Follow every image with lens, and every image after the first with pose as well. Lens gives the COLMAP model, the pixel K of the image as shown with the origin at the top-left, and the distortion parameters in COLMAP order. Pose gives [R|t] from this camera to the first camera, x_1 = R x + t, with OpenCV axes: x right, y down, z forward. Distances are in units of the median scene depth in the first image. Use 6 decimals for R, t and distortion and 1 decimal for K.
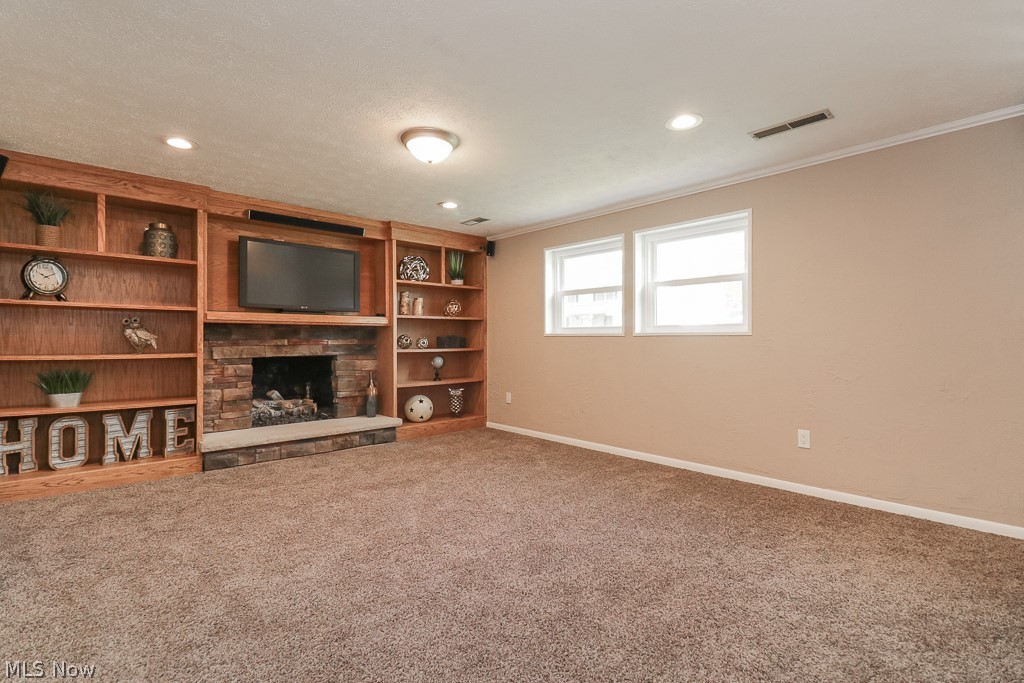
lens RADIAL K [[476.7, 0, 513.4], [0, 476.7, 340.6], [0, 0, 1]] dist [0.017157, -0.012787]
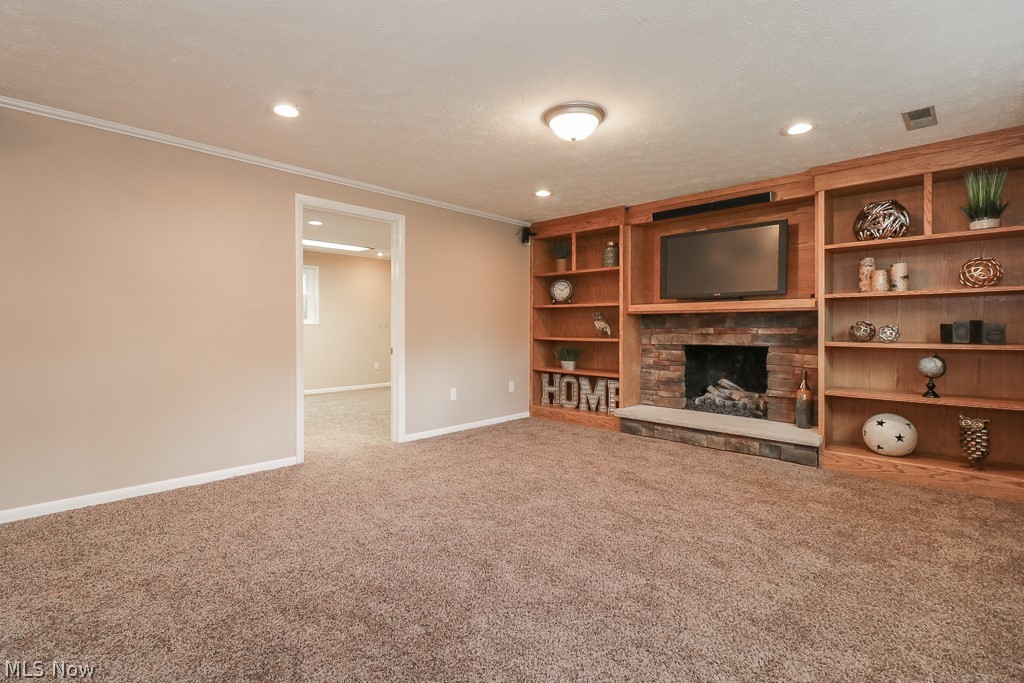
lens RADIAL K [[476.7, 0, 514.6], [0, 476.7, 333.8], [0, 0, 1]] dist [0.017157, -0.012787]
pose [[0.070808, 0.013530, -0.997398, 0.507422], [-0.003483, 0.999905, 0.013317, -0.002111], [0.997484, 0.002531, 0.070849, 0.544062]]
